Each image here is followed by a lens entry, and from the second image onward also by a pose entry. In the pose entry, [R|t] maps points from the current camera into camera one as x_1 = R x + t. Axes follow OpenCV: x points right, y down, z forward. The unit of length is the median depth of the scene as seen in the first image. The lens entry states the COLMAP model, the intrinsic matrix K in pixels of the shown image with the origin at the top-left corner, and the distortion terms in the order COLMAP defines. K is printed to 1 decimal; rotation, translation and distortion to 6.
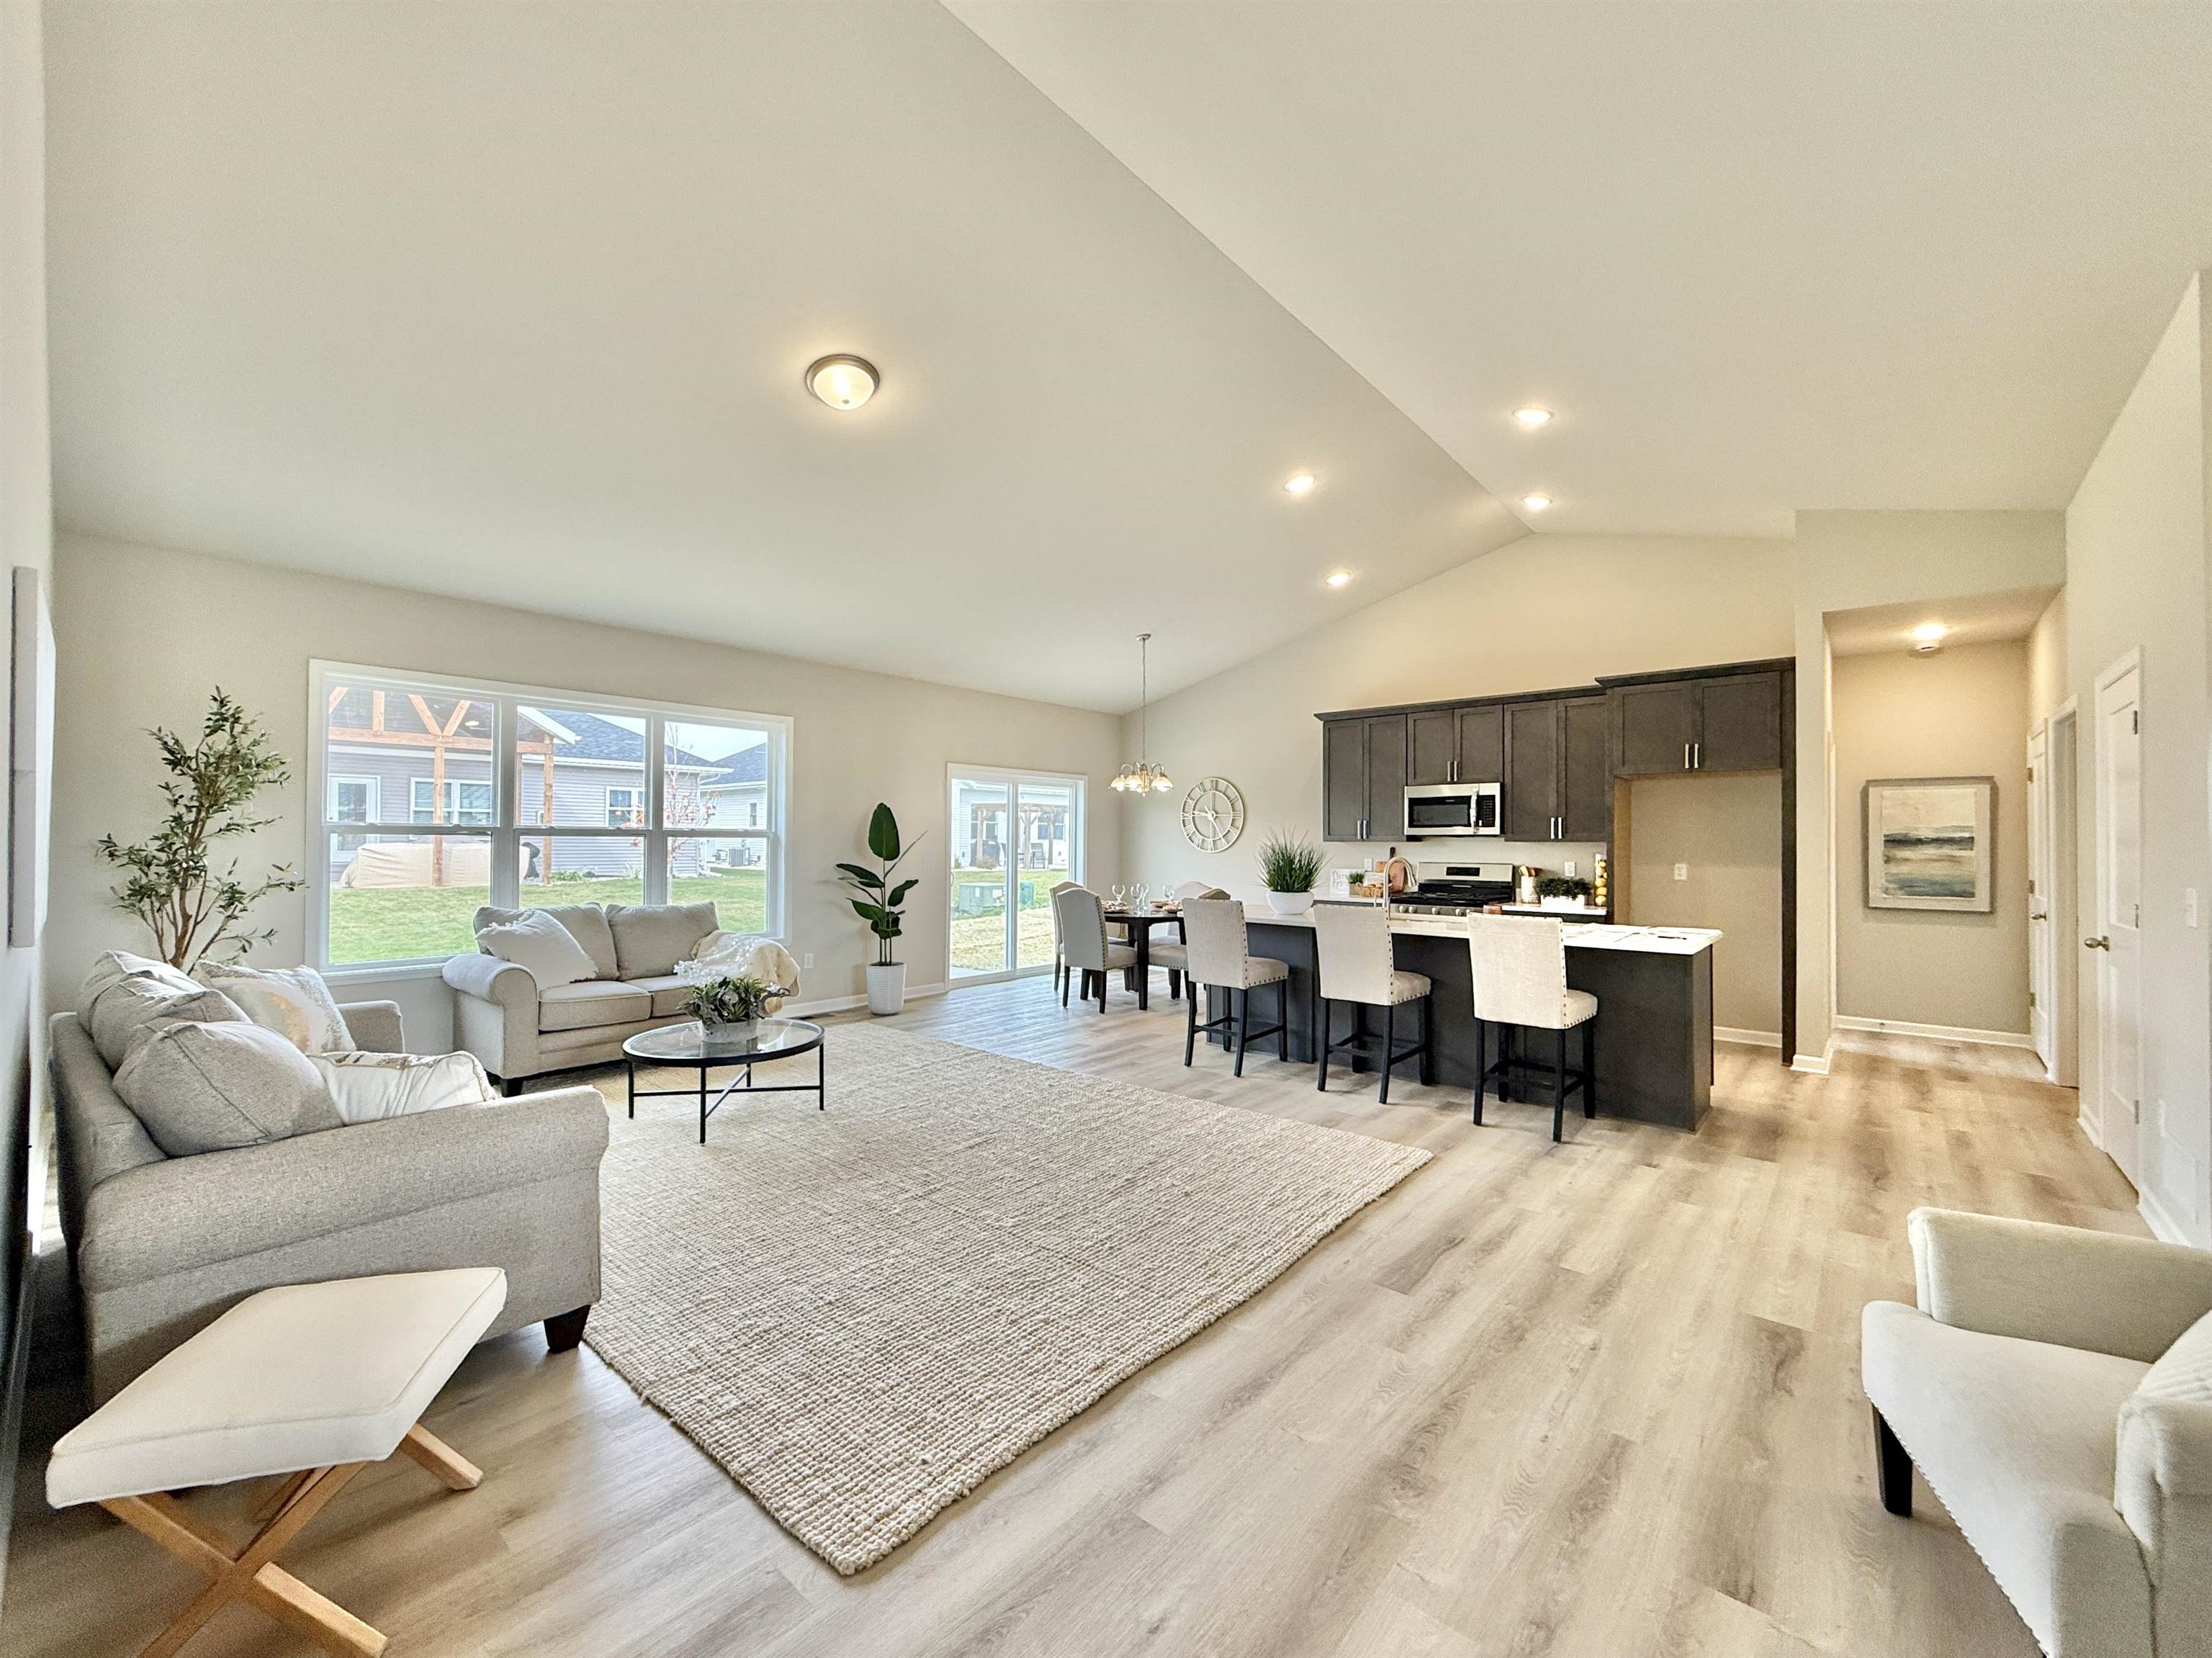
lens RADIAL K [[887.8, 0, 1098.8], [0, 887.8, 829.7], [0, 0, 1]] dist [-0.000601, -0.000204]
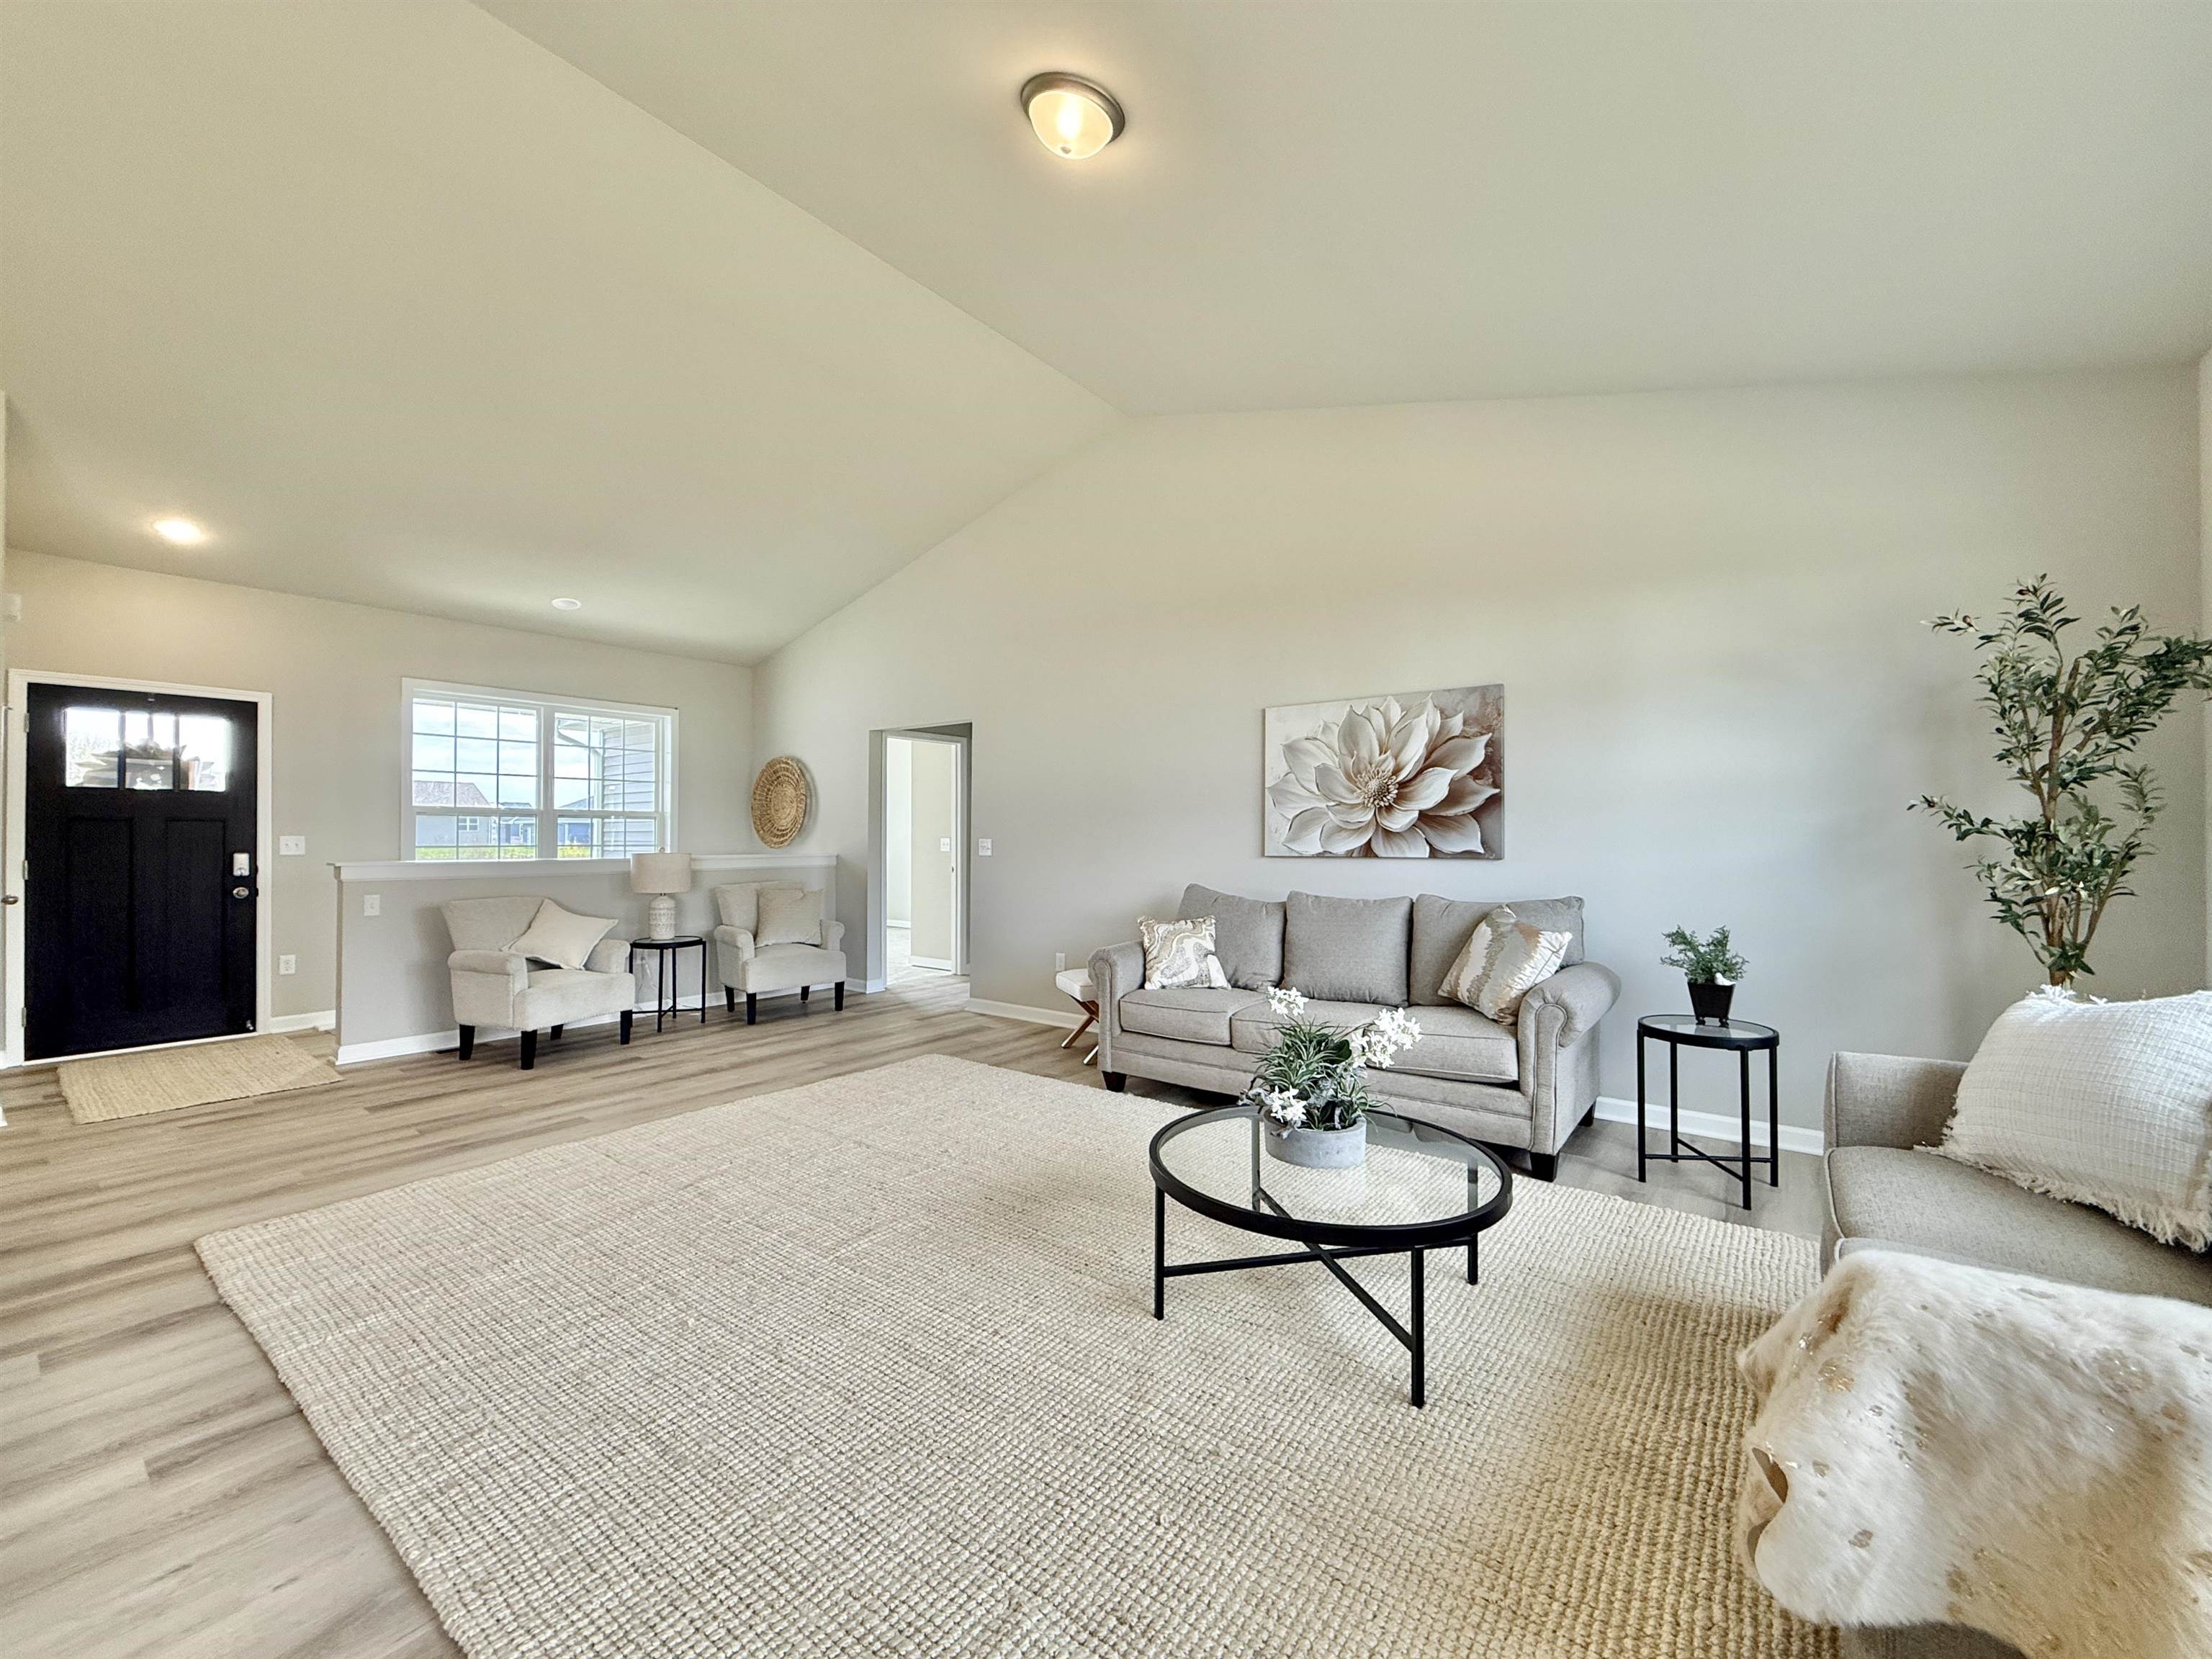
lens RADIAL K [[887.9, 0, 1098.8], [0, 887.9, 830.2], [0, 0, 1]] dist [-0.000601, -0.000204]
pose [[-0.998385, -0.005458, -0.056545, -0.184820], [-0.004165, 0.999728, -0.022960, 0.037587], [0.056655, -0.022687, -0.998136, 1.120149]]
